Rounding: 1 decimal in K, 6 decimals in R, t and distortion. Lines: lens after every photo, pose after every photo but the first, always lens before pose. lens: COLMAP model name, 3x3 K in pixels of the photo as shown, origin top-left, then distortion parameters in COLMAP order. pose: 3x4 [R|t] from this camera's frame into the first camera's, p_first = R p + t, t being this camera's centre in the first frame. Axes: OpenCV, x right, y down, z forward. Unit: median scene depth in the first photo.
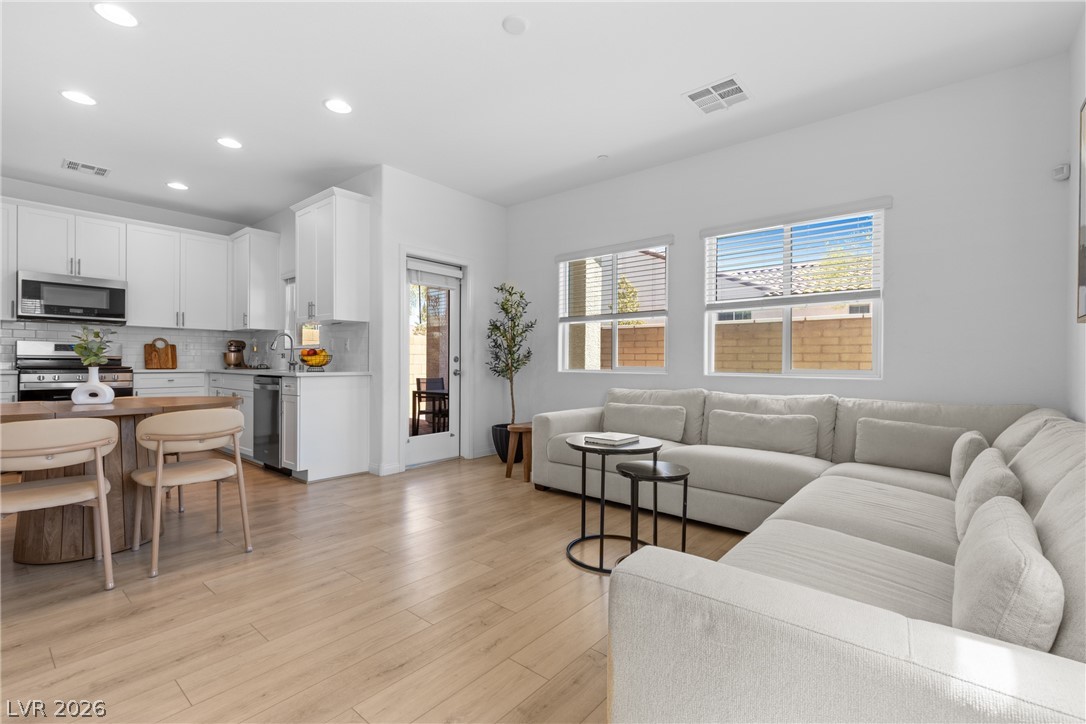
lens RADIAL K [[488.8, 0, 546.2], [0, 488.8, 364.7], [0, 0, 1]] dist [0.001668, -0.000045]
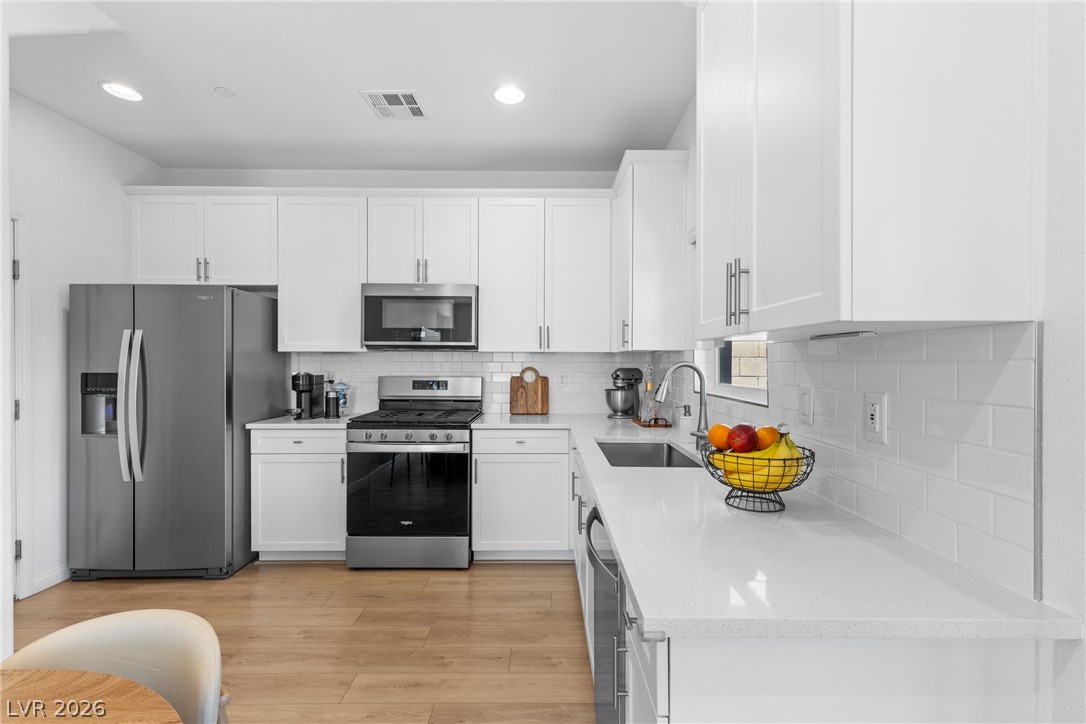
lens RADIAL K [[488.8, 0, 546.2], [0, 488.8, 364.7], [0, 0, 1]] dist [0.001668, -0.000045]
pose [[0.648580, -0.000475, -0.761146, -0.334255], [-0.002964, 0.999991, -0.003149, -0.068509], [0.761140, 0.004298, 0.648573, 0.724473]]
